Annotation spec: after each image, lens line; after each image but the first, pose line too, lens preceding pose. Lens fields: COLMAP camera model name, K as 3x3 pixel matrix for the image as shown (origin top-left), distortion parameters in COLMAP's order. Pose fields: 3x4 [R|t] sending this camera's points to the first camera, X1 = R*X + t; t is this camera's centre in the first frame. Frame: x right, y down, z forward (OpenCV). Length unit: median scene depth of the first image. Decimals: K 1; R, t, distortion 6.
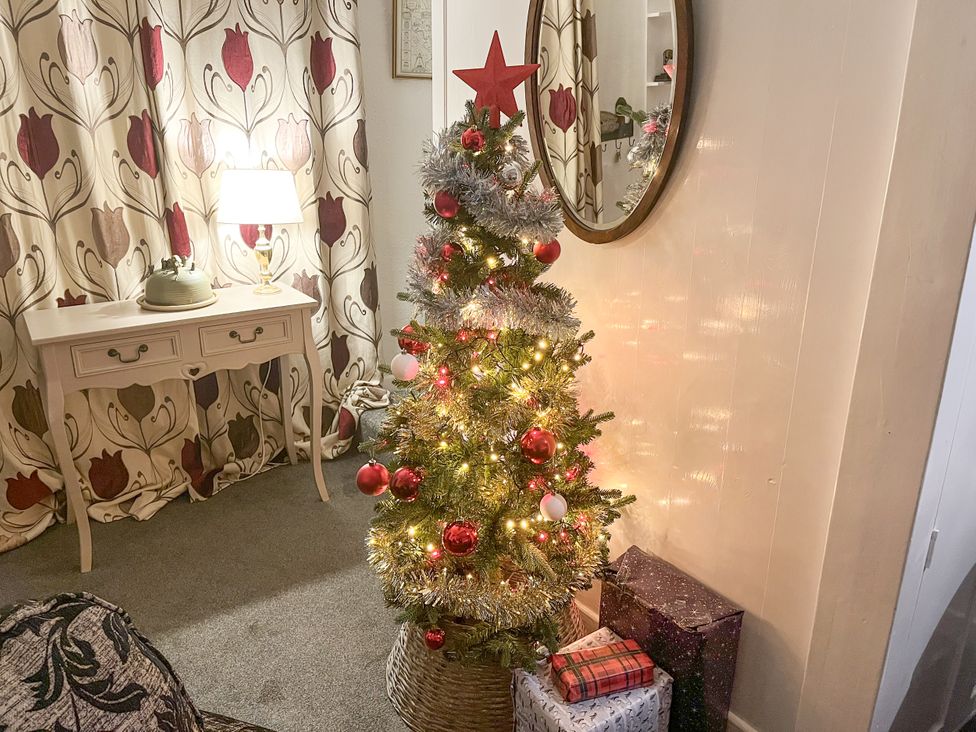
lens RADIAL K [[748.2, 0, 502.7], [0, 748.2, 363.6], [0, 0, 1]] dist [0.030218, -0.047620]
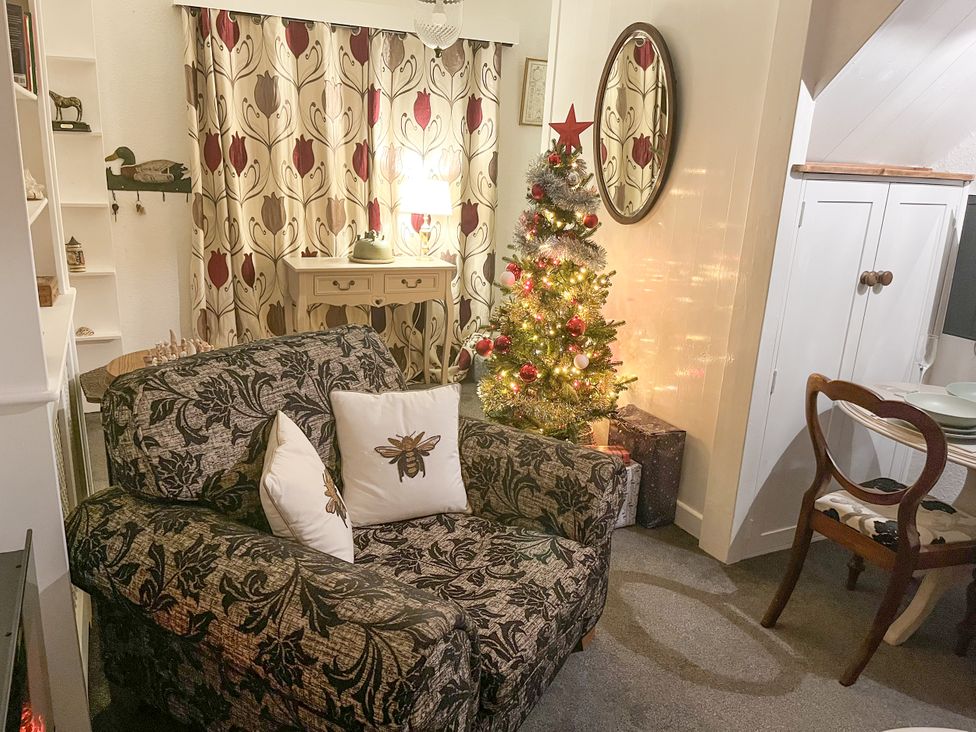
lens RADIAL K [[748.2, 0, 489.4], [0, 748.2, 370.4], [0, 0, 1]] dist [0.030218, -0.047620]
pose [[0.983046, 0.087703, -0.161025, 0.093293], [-0.095172, 0.994687, -0.039256, 0.200585], [0.156726, 0.053916, 0.986169, -0.539823]]
